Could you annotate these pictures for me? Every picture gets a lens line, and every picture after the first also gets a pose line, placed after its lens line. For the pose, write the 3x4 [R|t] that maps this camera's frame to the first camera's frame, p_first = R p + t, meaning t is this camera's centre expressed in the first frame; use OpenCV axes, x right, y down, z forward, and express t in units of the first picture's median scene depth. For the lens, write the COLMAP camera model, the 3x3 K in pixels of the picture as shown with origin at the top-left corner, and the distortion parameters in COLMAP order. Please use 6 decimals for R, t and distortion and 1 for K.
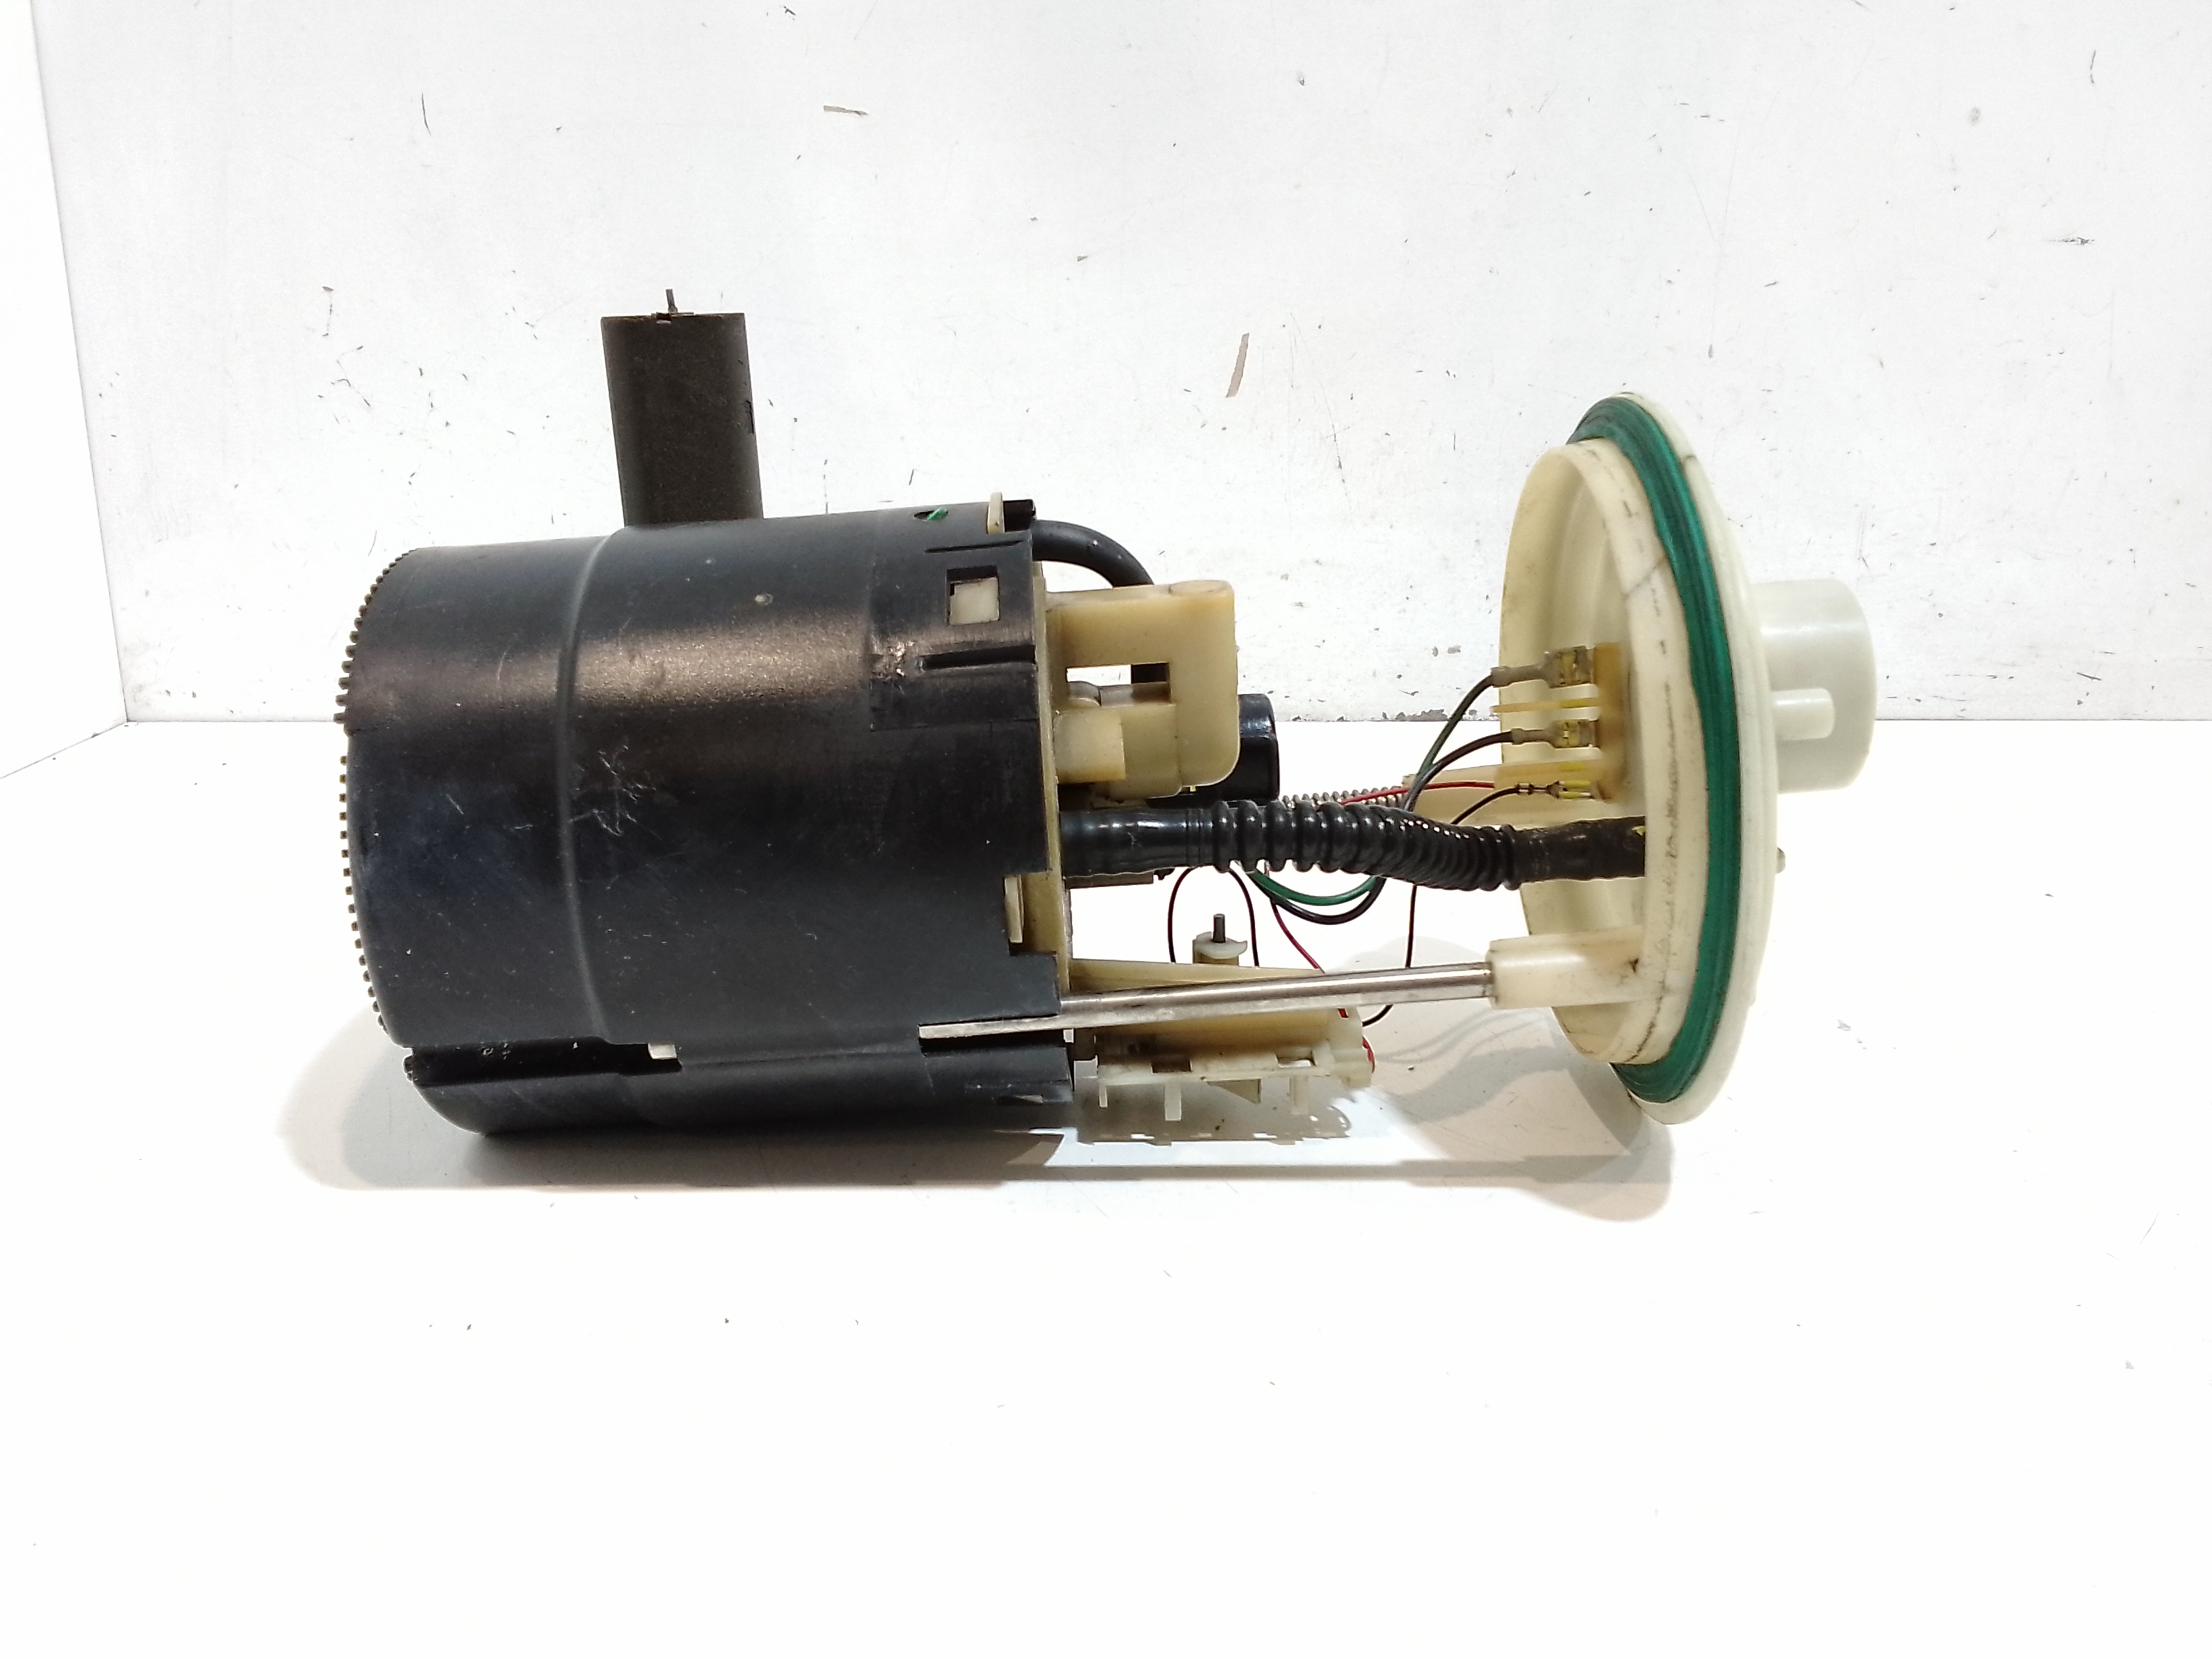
lens RADIAL K [[1831.5, 0, 1124.6], [0, 1831.5, 838.8], [0, 0, 1]] dist [0.062691, -0.120468]
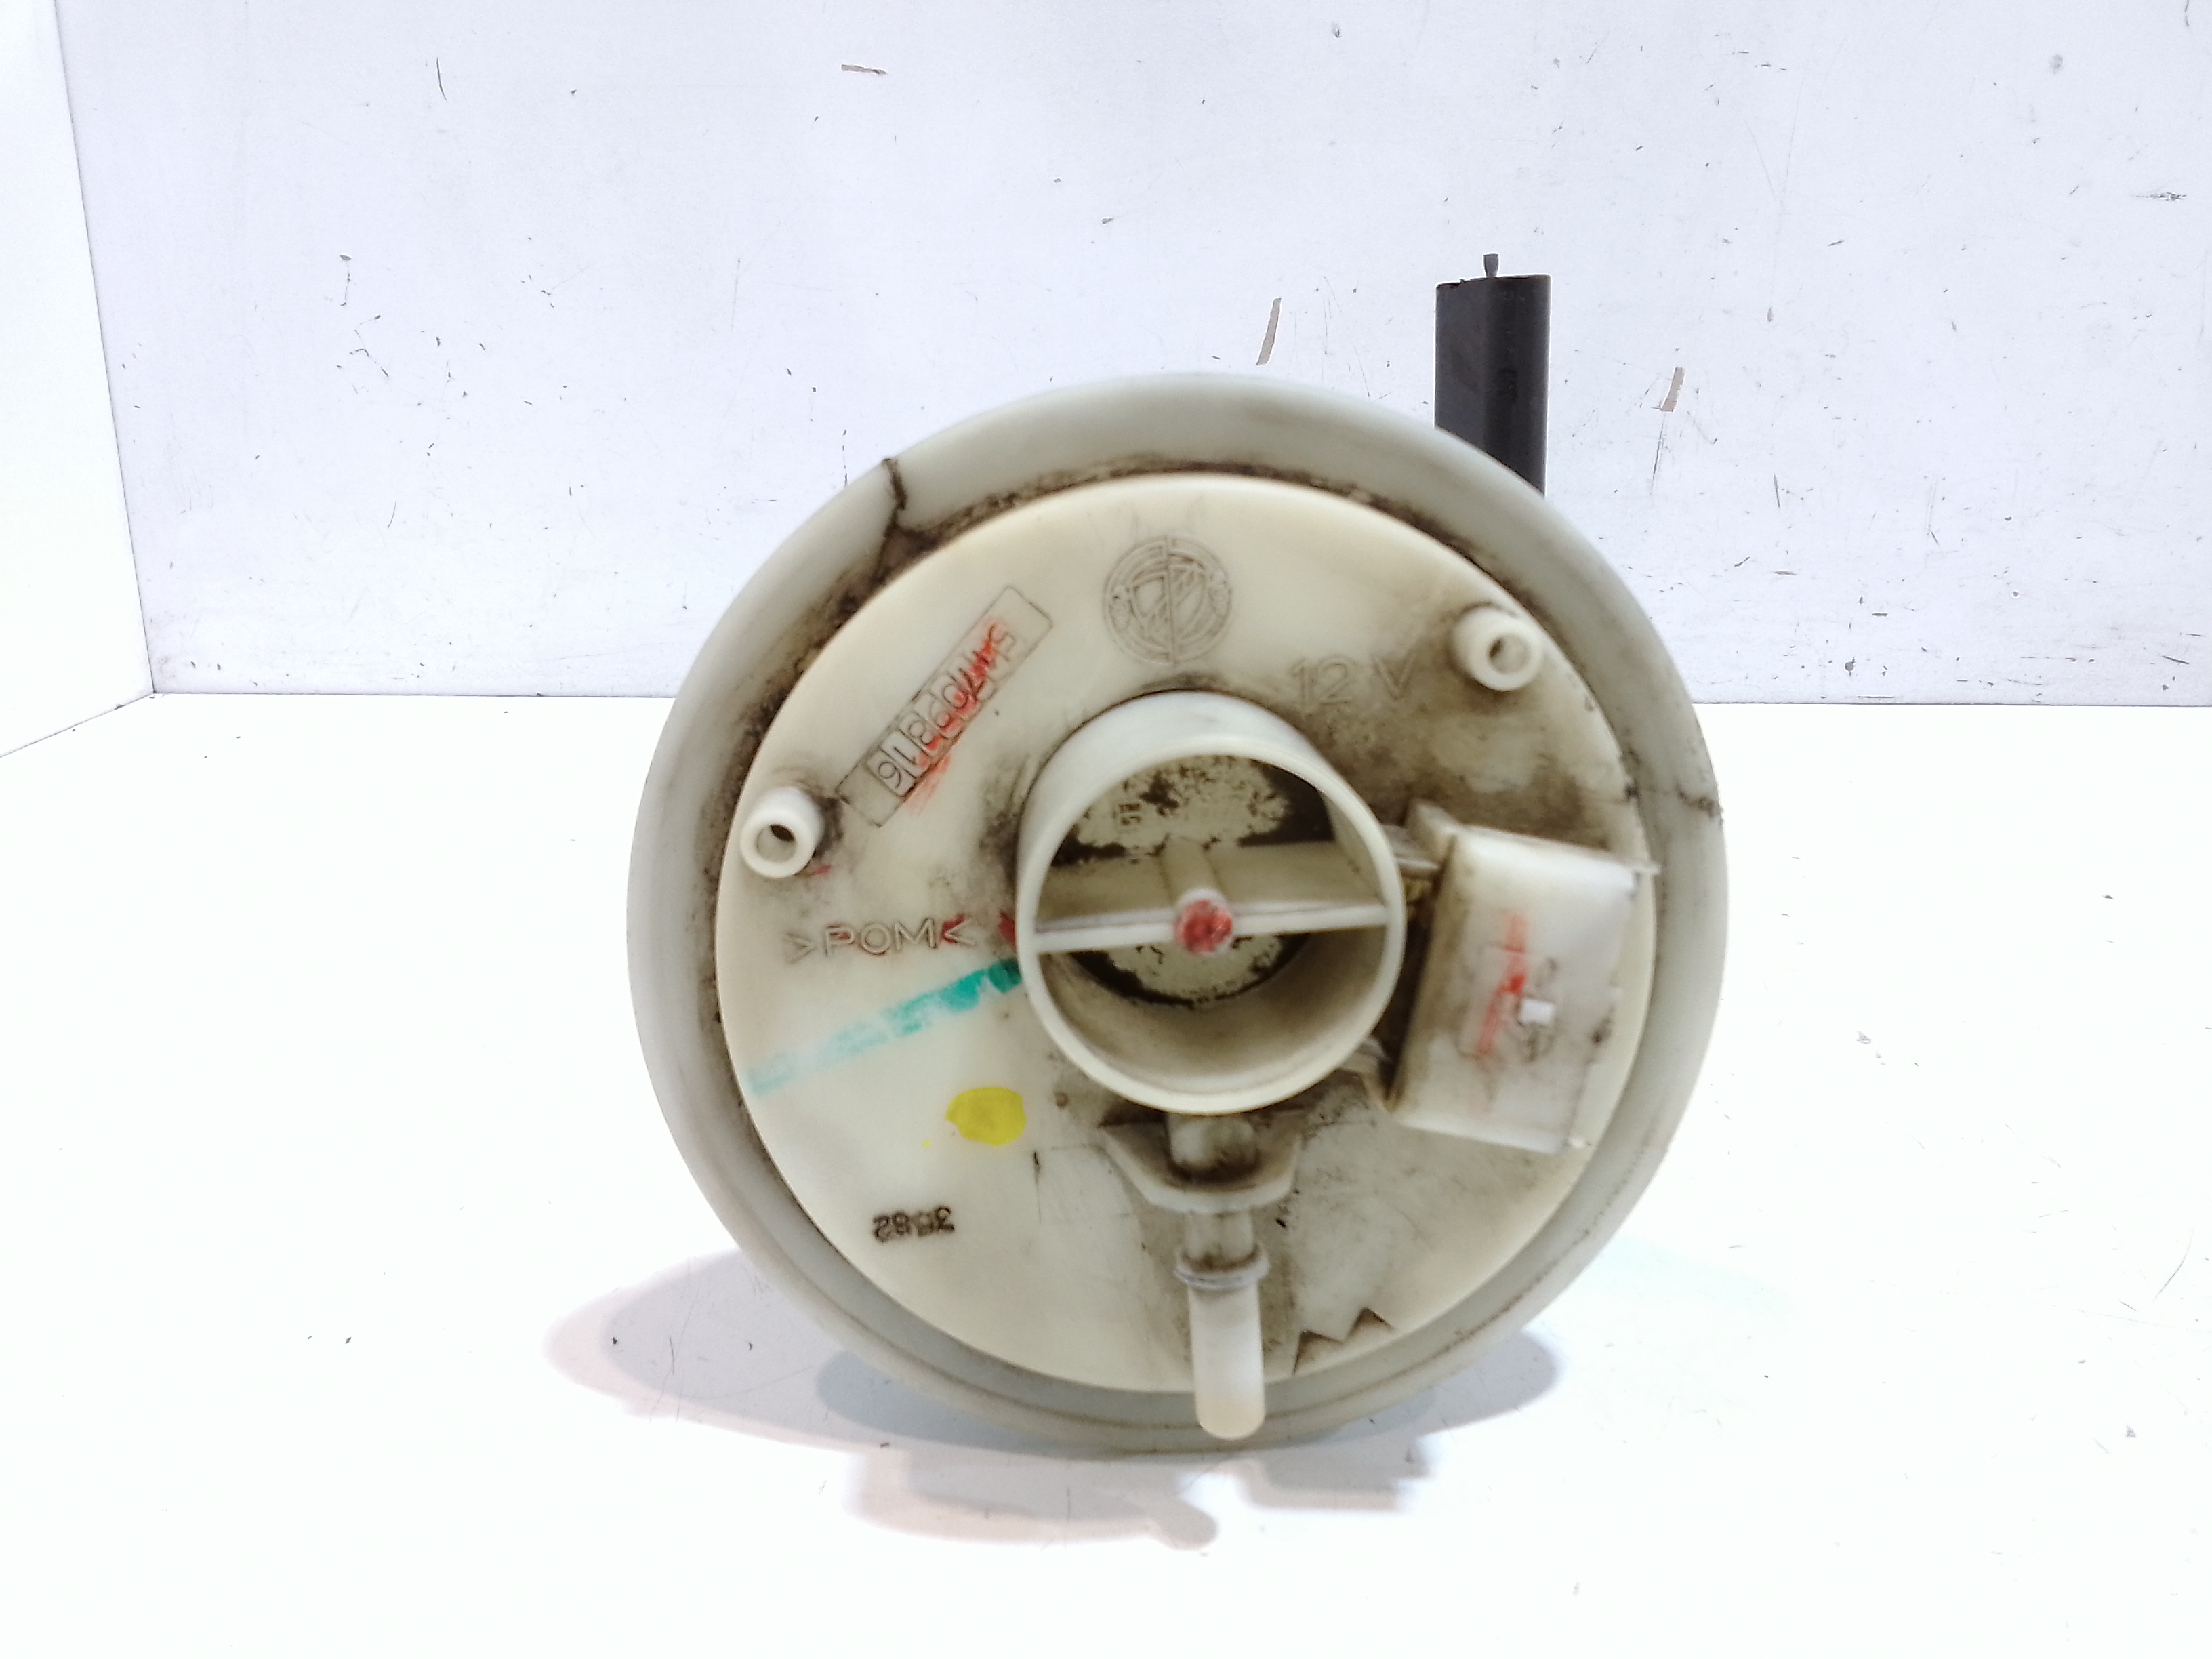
lens RADIAL K [[1831.5, 0, 1115.7], [0, 1831.5, 839.2], [0, 0, 1]] dist [0.062691, -0.120468]
pose [[0.998341, 0.011668, -0.056379, 0.039178], [-0.010714, 0.999795, 0.017195, -0.007402], [0.056568, -0.016562, 0.998261, 0.029488]]
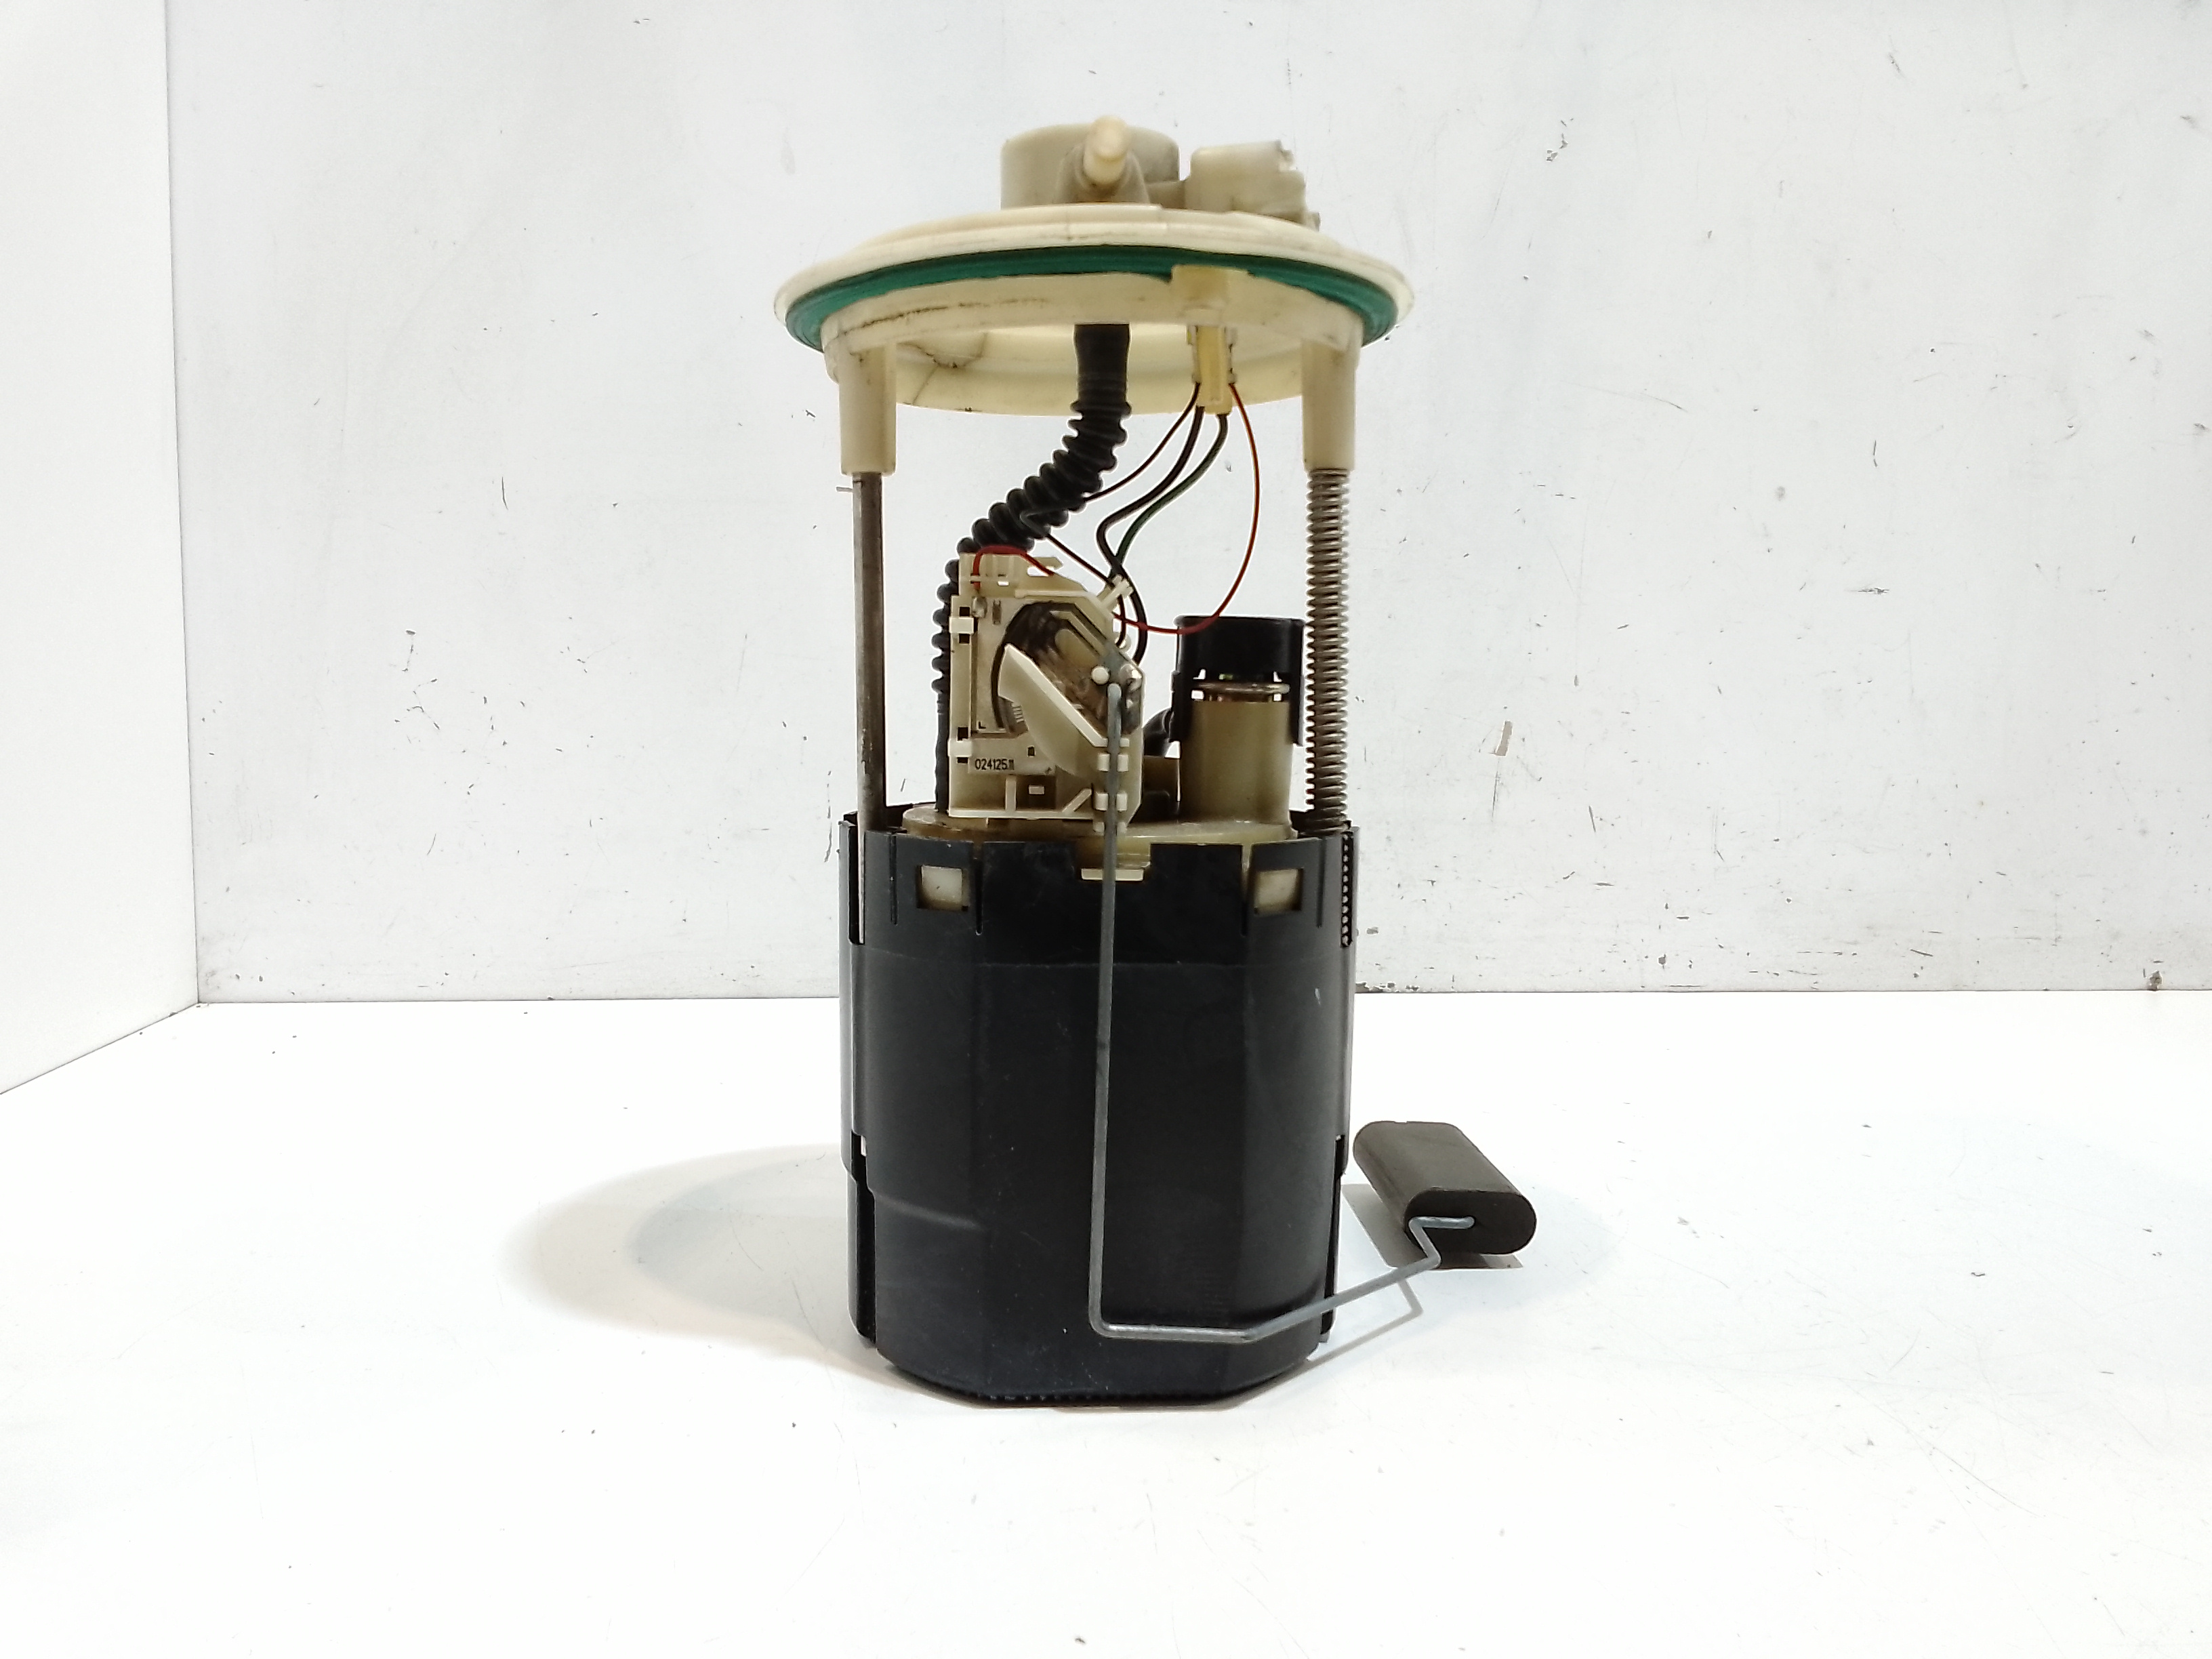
lens RADIAL K [[1831.5, 0, 1130.8], [0, 1831.5, 797.8], [0, 0, 1]] dist [0.062691, -0.120468]
pose [[0.999552, -0.003919, 0.029679, -0.006043], [0.009472, 0.981861, -0.189363, 0.033119], [-0.028399, 0.189559, 0.981458, -0.147520]]
